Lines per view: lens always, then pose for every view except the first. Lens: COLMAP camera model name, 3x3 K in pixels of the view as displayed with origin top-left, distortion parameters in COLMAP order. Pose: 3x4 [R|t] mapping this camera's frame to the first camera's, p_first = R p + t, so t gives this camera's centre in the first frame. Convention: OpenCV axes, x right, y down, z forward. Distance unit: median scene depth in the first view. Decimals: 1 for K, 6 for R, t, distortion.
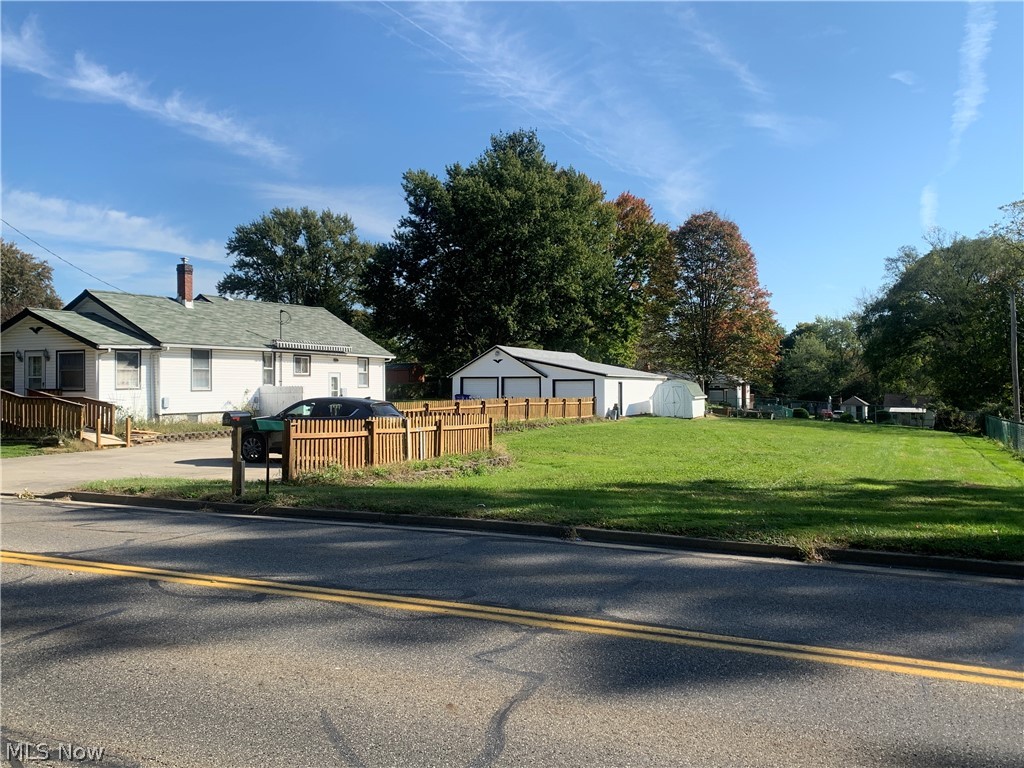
lens RADIAL K [[891.3, 0, 504.6], [0, 891.3, 383.2], [0, 0, 1]] dist [0.138730, -0.293257]
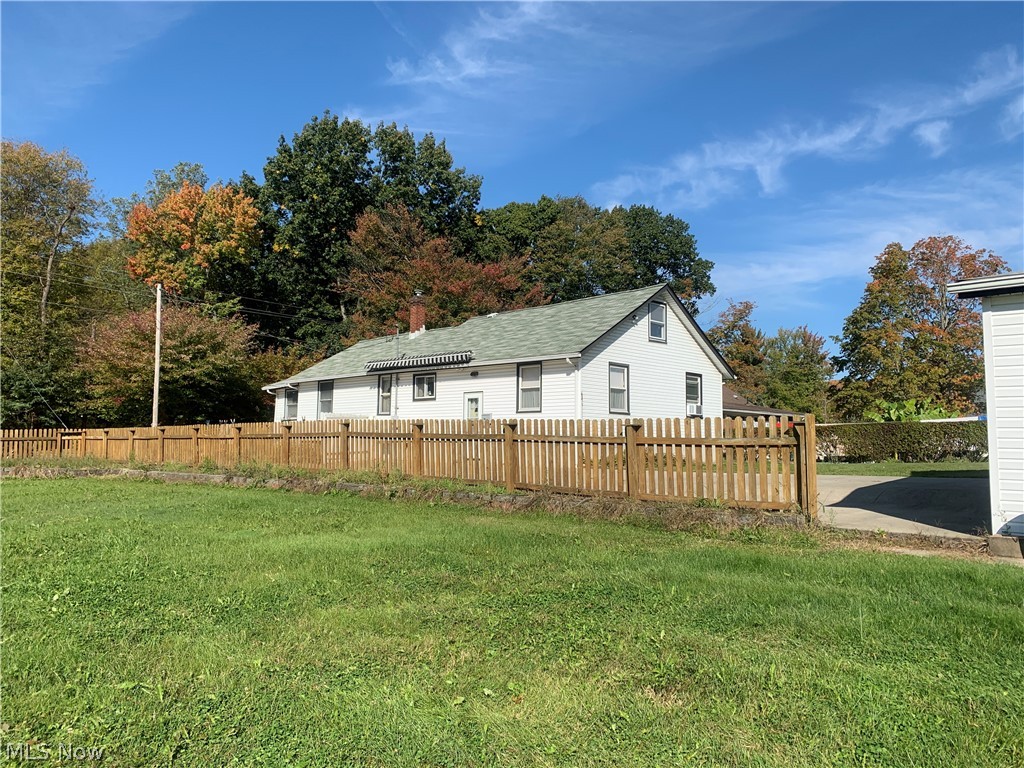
lens RADIAL K [[771.4, 0, 512.0], [0, 771.4, 384.0], [0, 0, 1]] dist [0.000446, -0.010522]
pose [[-0.307108, -0.035106, -0.951027, 0.291385], [0.028573, 0.998529, -0.046087, 0.008670], [0.951246, -0.041327, -0.305653, 0.912575]]
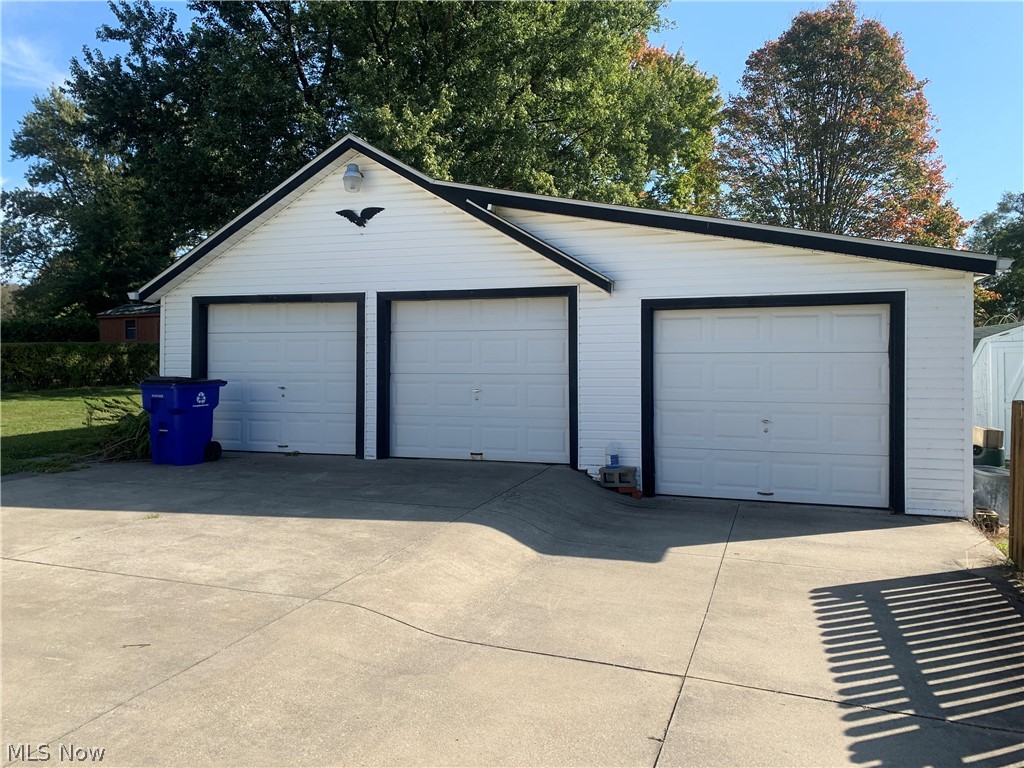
lens RADIAL K [[766.0, 0, 512.0], [0, 766.0, 384.0], [0, 0, 1]] dist [0.006371, 0.002102]
pose [[0.995772, 0.001081, 0.091853, 0.011205], [-0.004035, 0.999480, 0.031980, 0.008112], [-0.091771, -0.032216, 0.995259, 0.820209]]
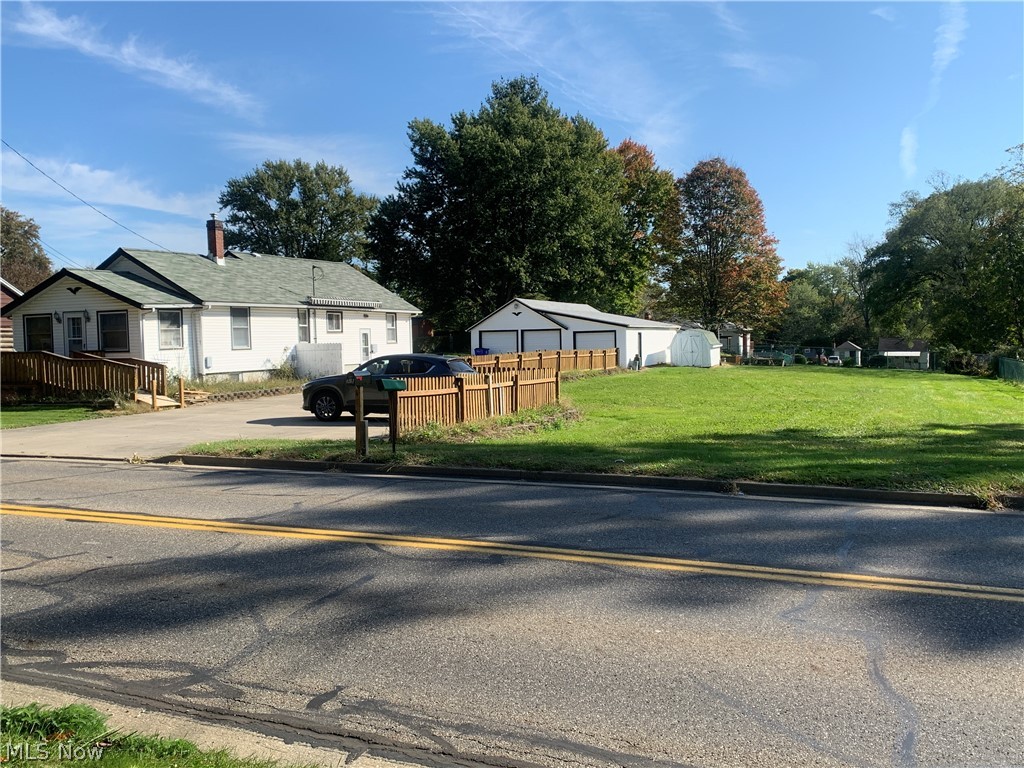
lens RADIAL K [[890.4, 0, 512.0], [0, 890.4, 384.0], [0, 0, 1]] dist [0.139832, -0.304706]
pose [[0.999446, -0.020694, 0.026075, -0.040711], [0.019241, 0.998311, 0.054811, -0.001299], [-0.027165, -0.054279, 0.998156, 0.003988]]
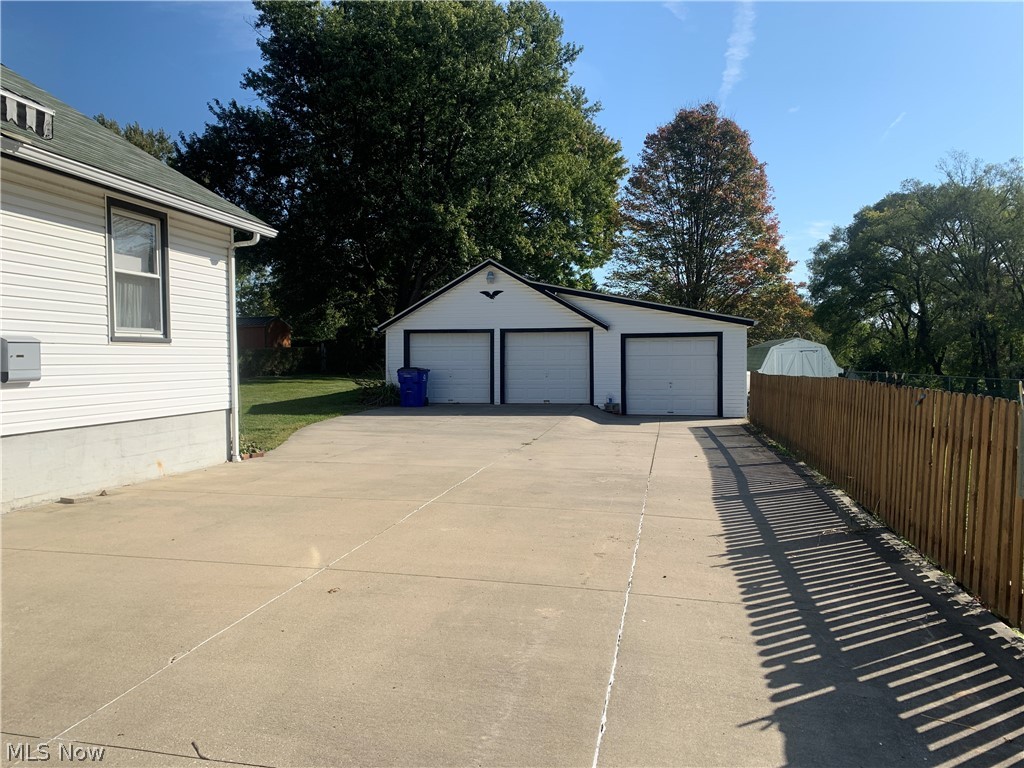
lens RADIAL K [[762.8, 0, 512.0], [0, 762.8, 384.0], [0, 0, 1]] dist [0.042409, -0.001985]
pose [[0.973336, -0.010096, 0.229161, -0.087012], [0.002463, 0.999433, 0.033570, 0.007785], [-0.229370, -0.032111, 0.972809, 0.619131]]
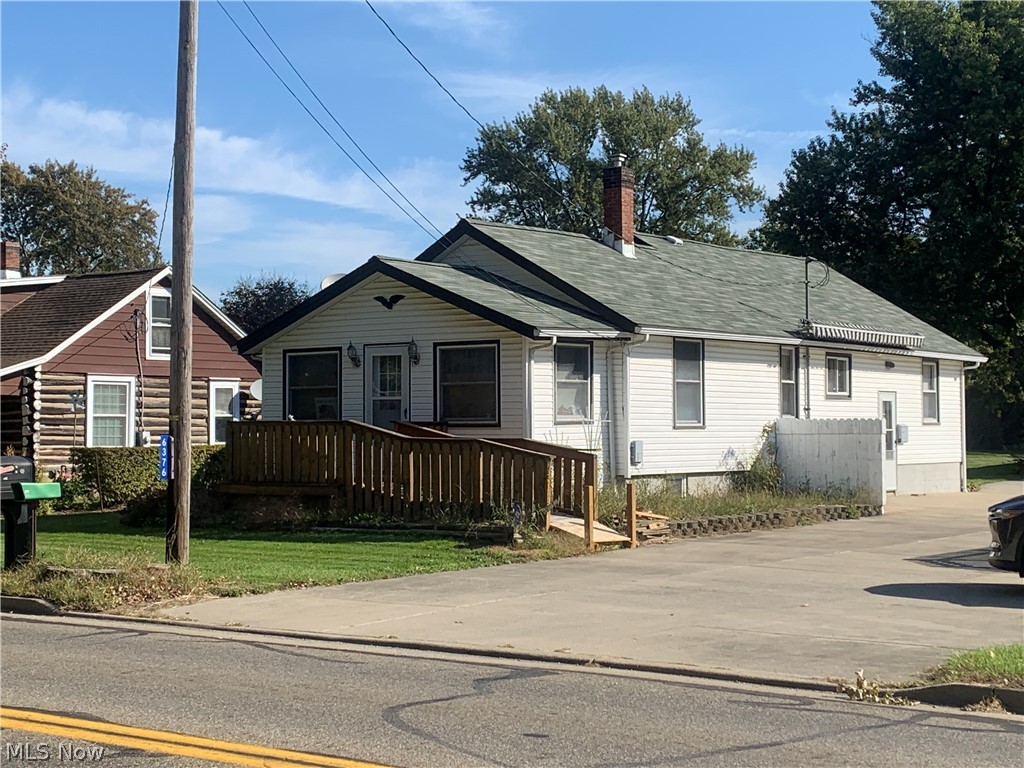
lens RADIAL K [[1653.4, 0, 512.0], [0, 1653.4, 384.0], [0, 0, 1]] dist [0.147368, -0.145483]
pose [[0.977957, -0.003138, -0.208782, -0.149755], [-0.001632, 0.999742, -0.022670, 0.003232], [0.208800, 0.022511, 0.977699, 0.080273]]
